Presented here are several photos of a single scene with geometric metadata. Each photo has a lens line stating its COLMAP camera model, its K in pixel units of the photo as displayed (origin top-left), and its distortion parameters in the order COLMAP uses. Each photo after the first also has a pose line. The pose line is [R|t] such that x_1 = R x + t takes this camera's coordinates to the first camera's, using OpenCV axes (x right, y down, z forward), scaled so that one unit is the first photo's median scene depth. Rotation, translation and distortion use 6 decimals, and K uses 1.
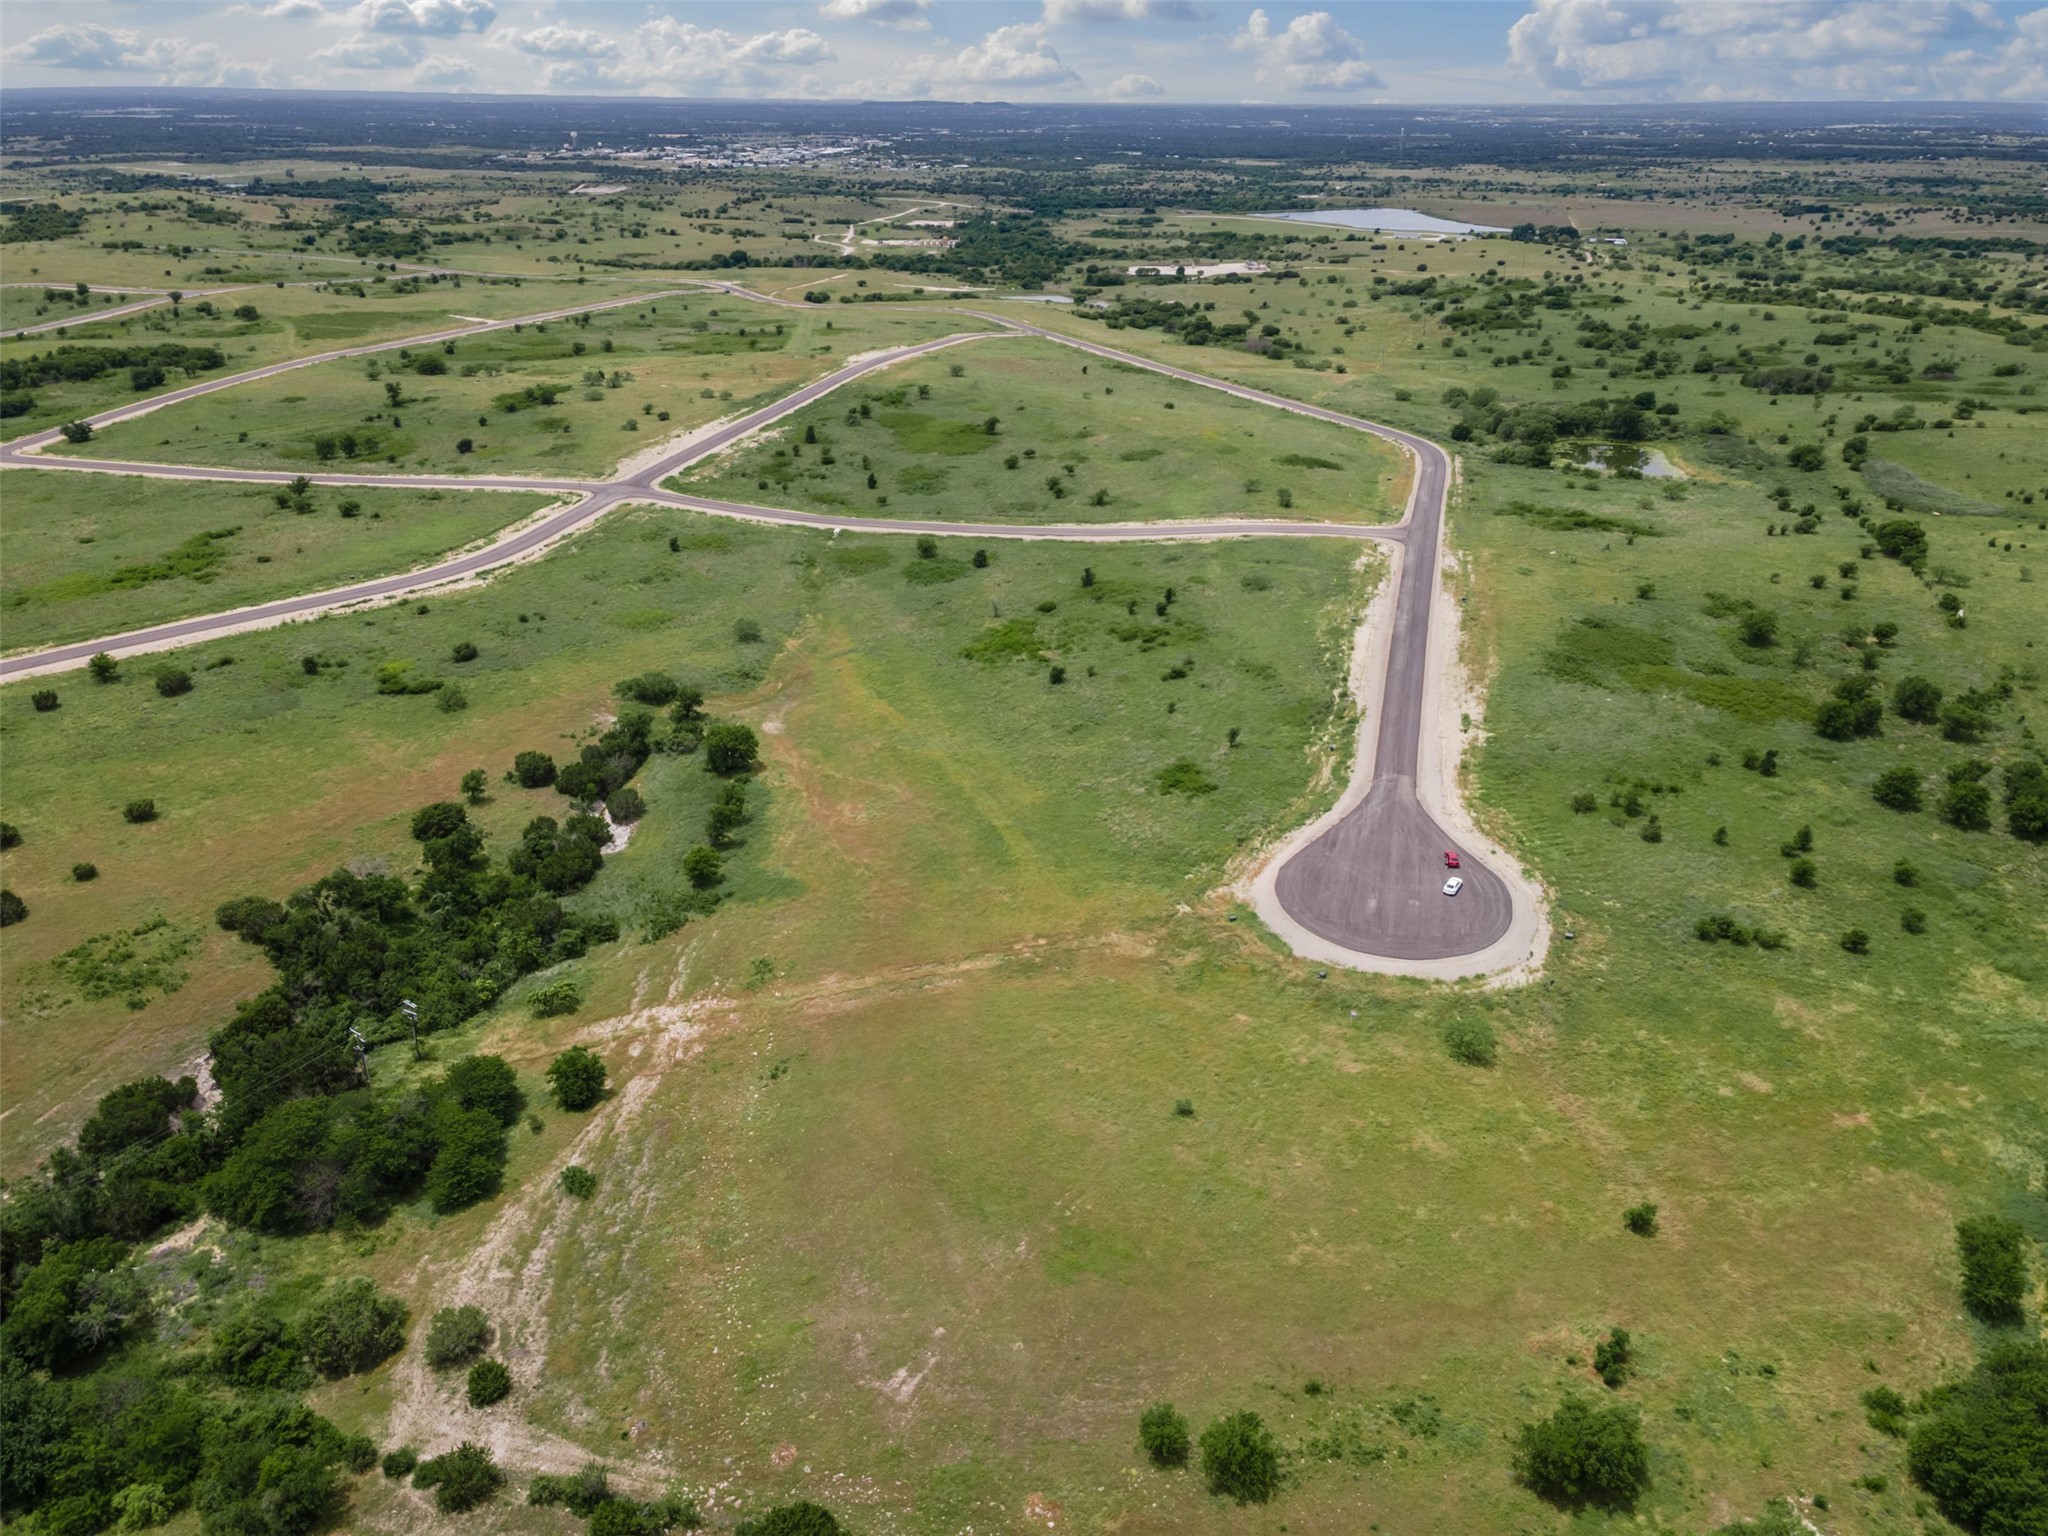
lens RADIAL K [[1567.0, 0, 1098.6], [0, 1567.0, 766.0], [0, 0, 1]] dist [0.006891, 0.076100]
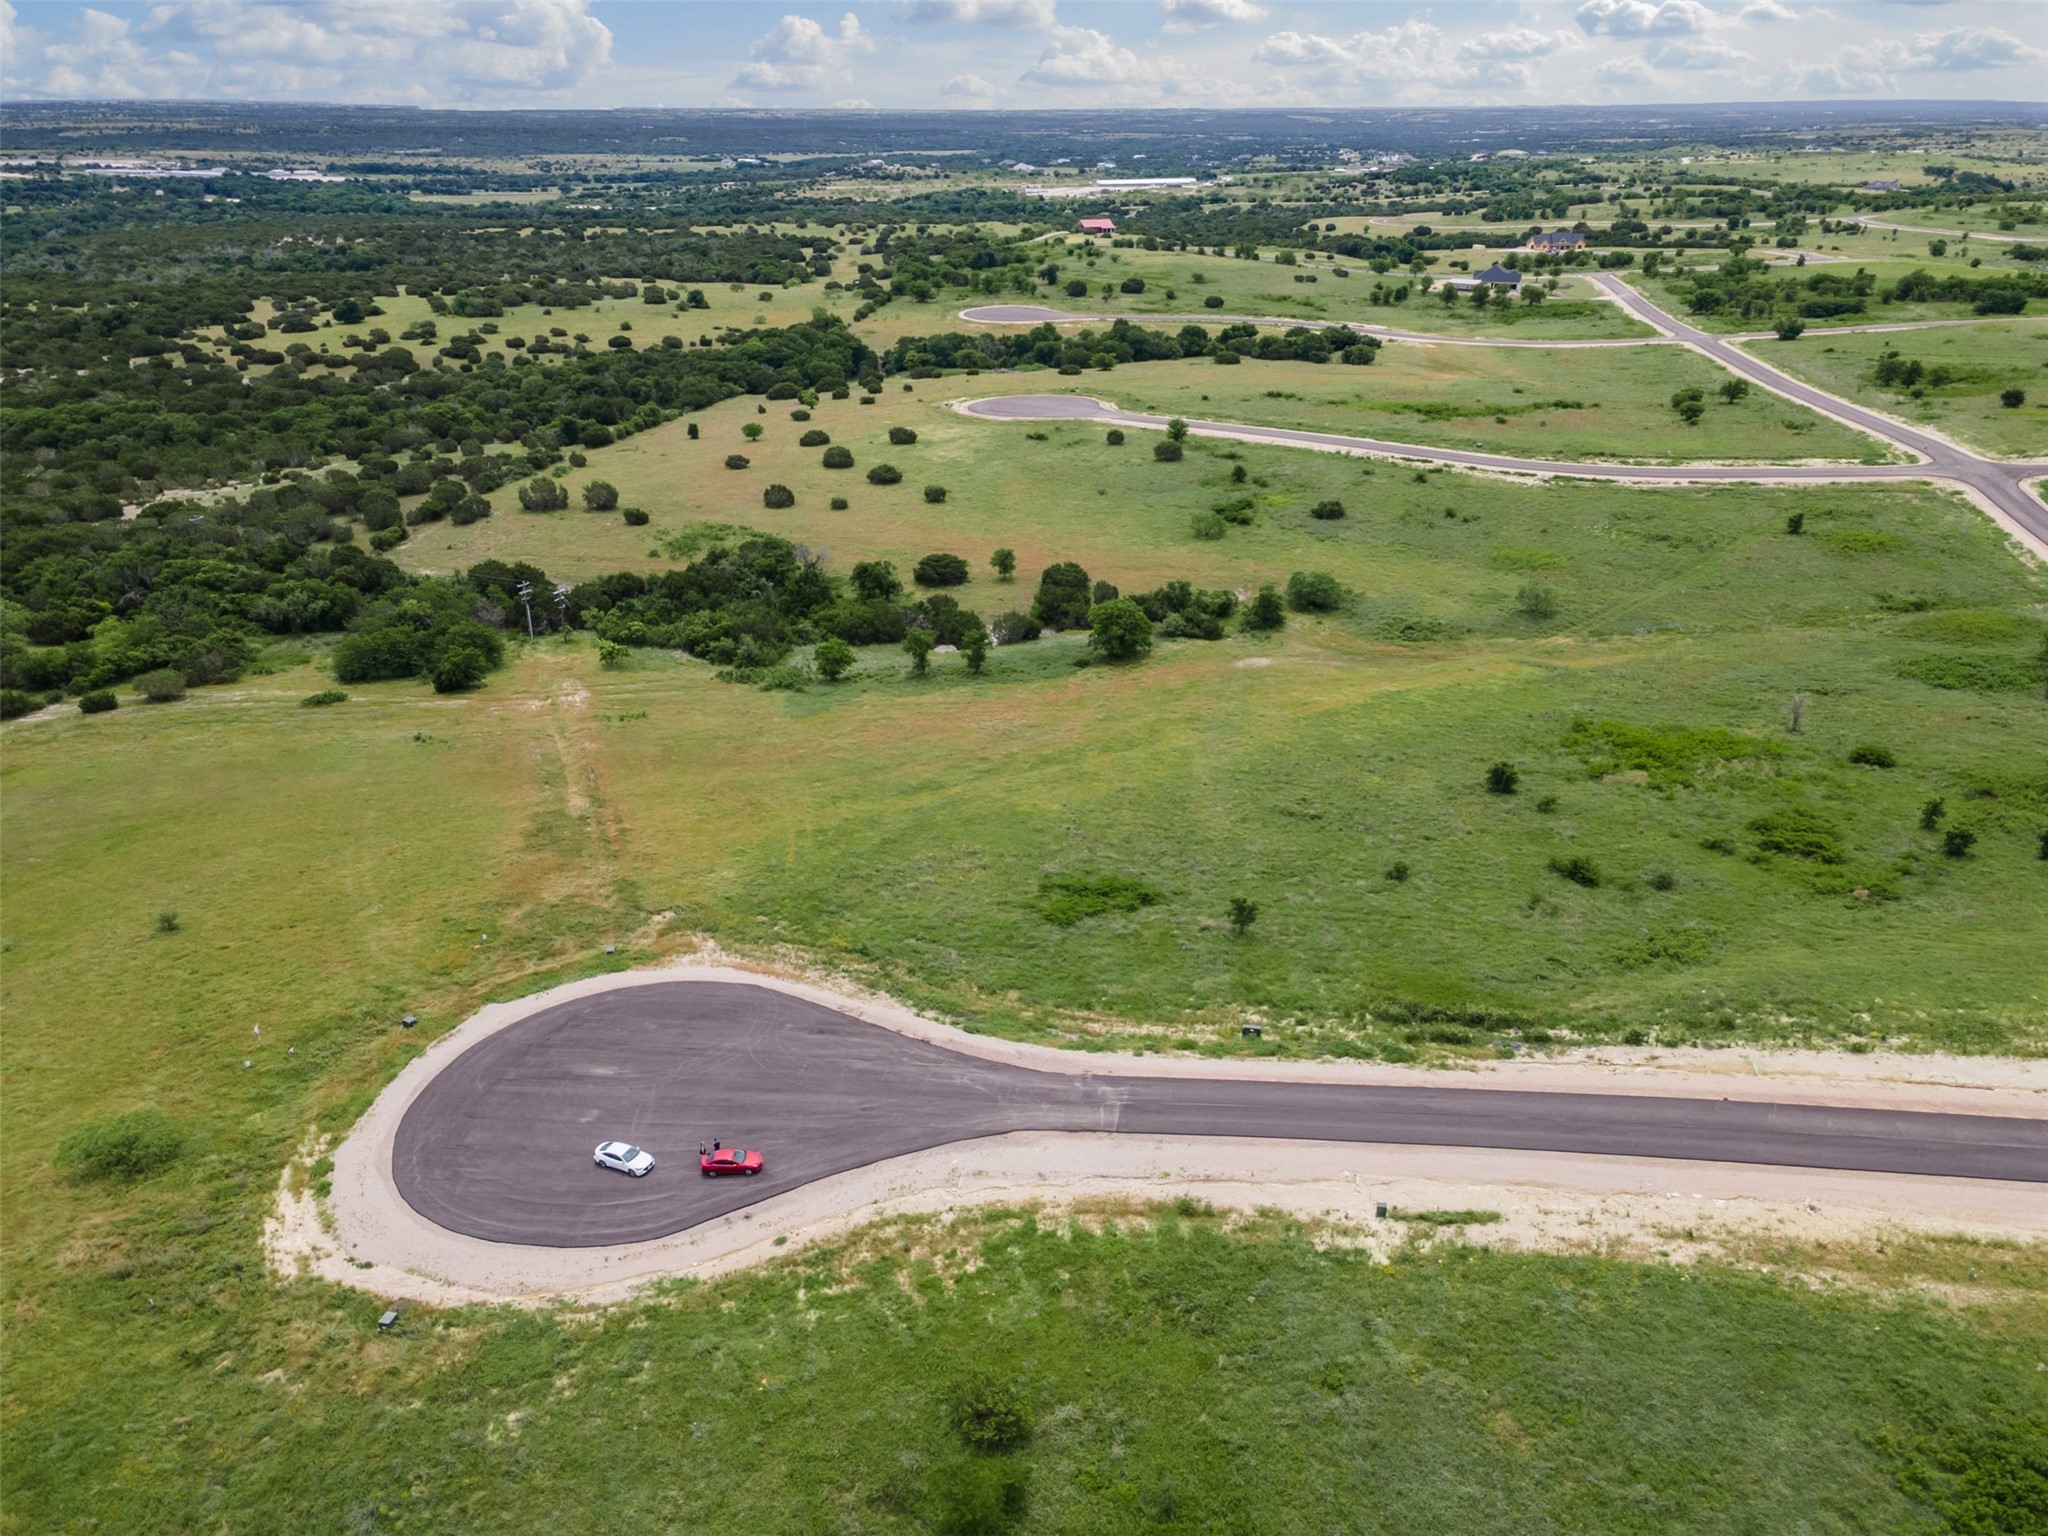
lens RADIAL K [[1496.7, 0, 1031.5], [0, 1496.7, 765.6], [0, 0, 1]] dist [0.005889, 0.056522]
pose [[0.052226, 0.394837, -0.917266, 0.532070], [-0.390390, 0.853498, 0.345161, -0.210501], [0.919167, 0.340065, 0.198715, 0.840614]]
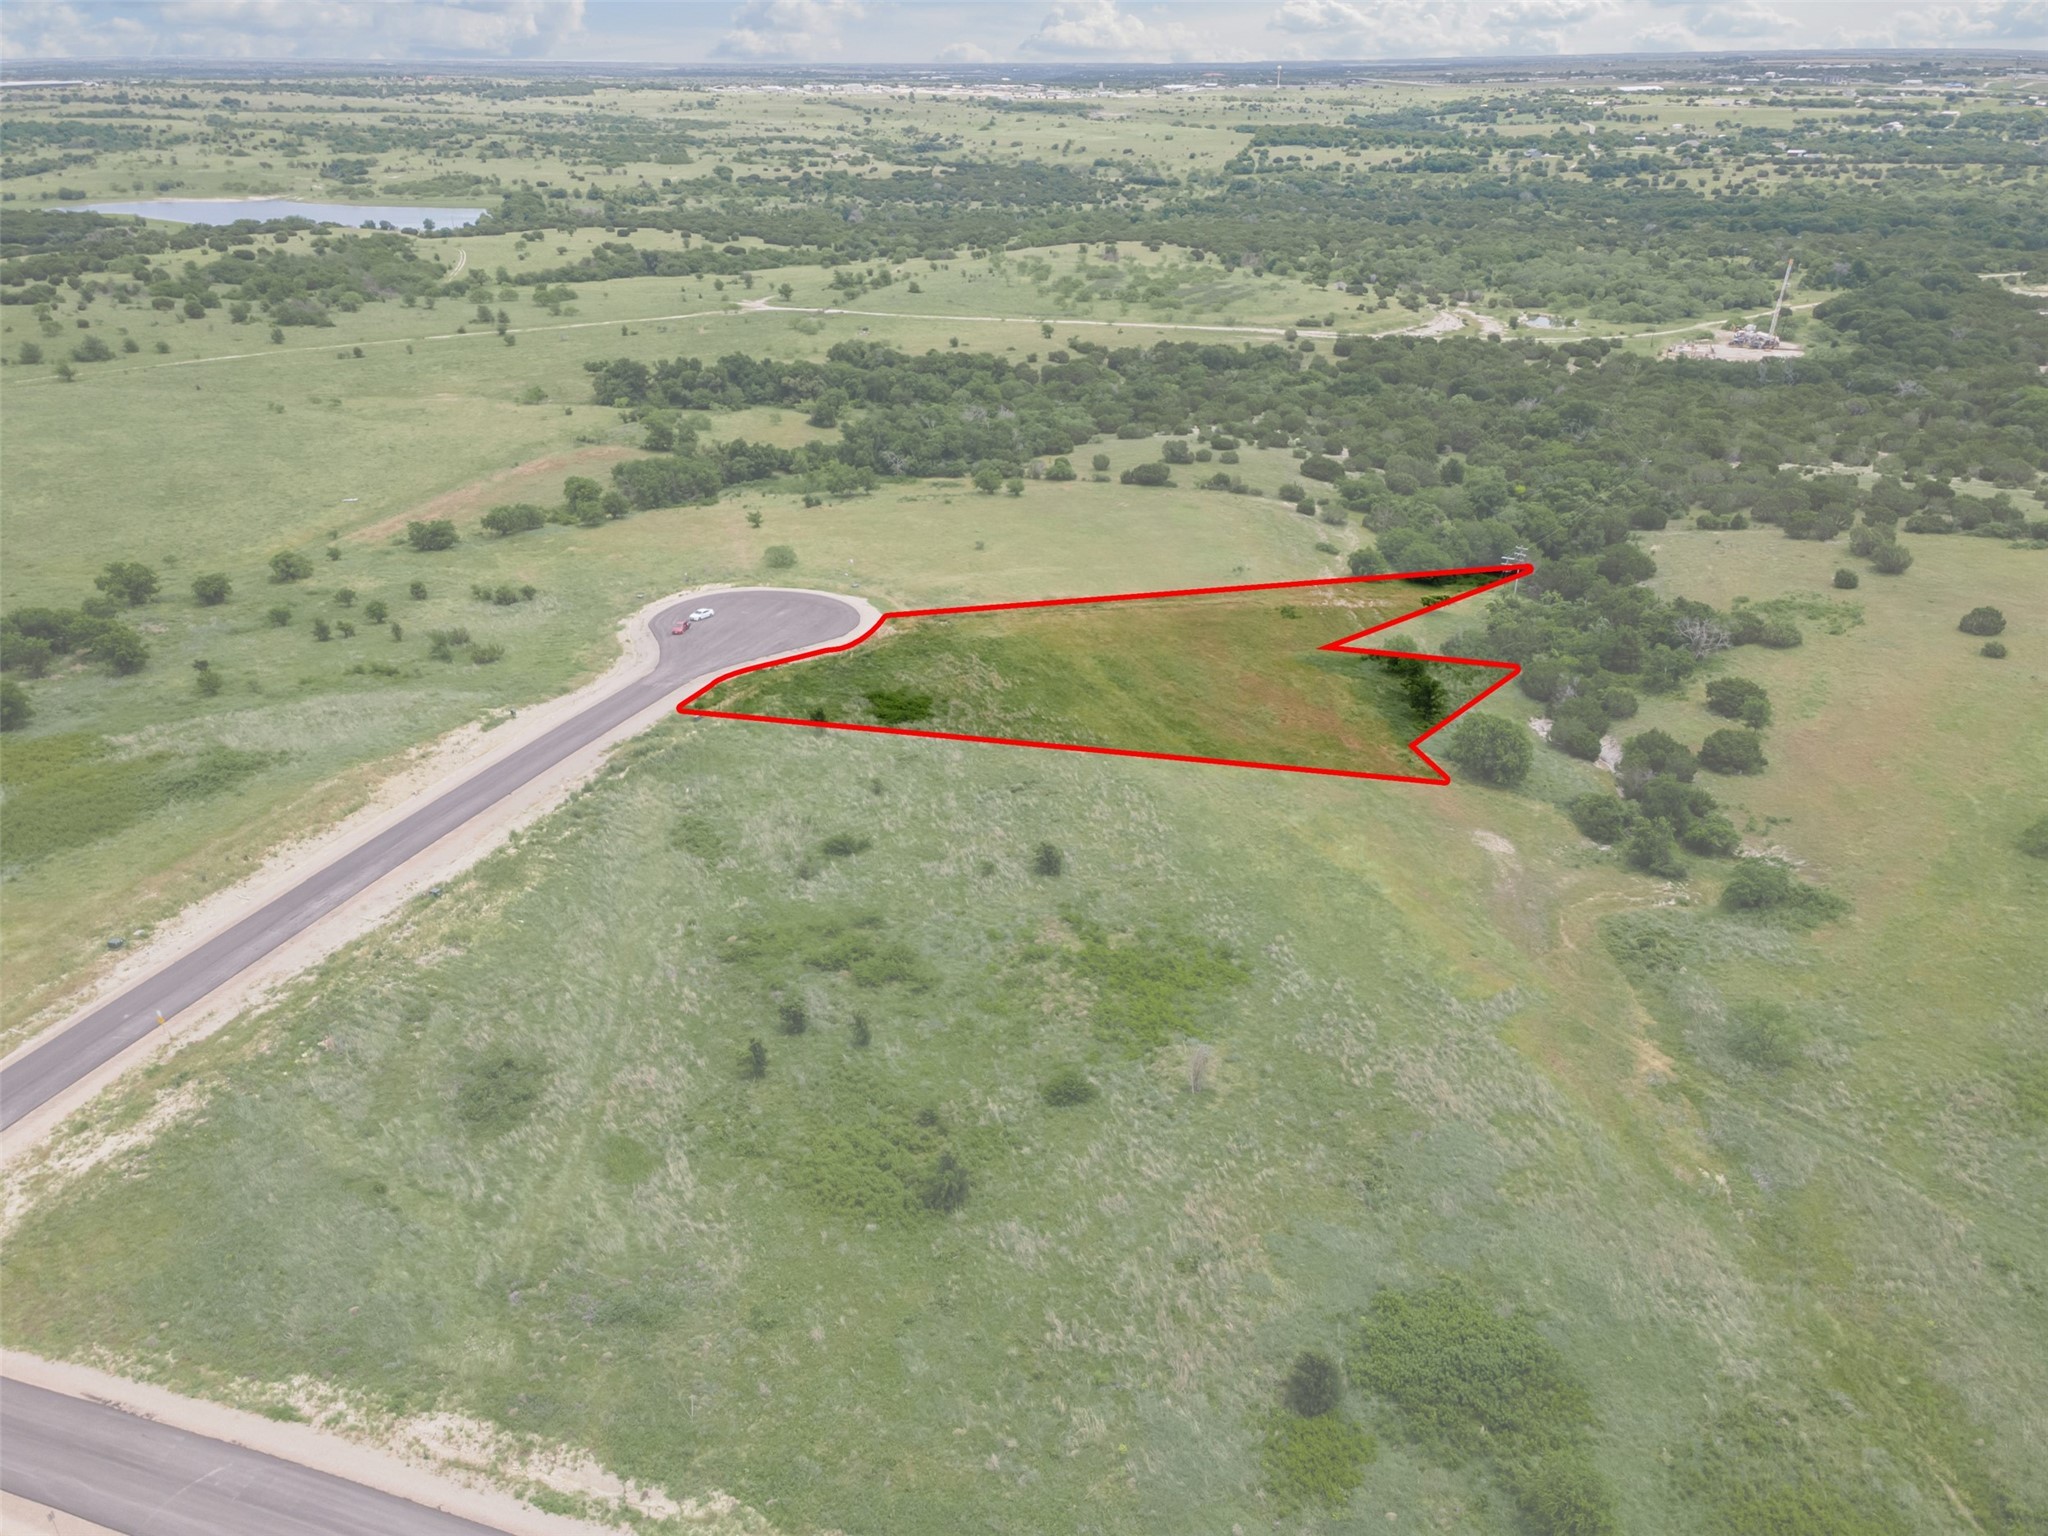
lens RADIAL K [[1583.2, 0, 1024.0], [0, 1583.2, 768.0], [0, 0, 1]] dist [0.007844, 0.060851]
pose [[-0.998841, -0.021868, 0.042880, -0.048490], [0.016642, 0.679011, 0.733939, -0.581109], [-0.045166, 0.733802, -0.677860, 1.573860]]
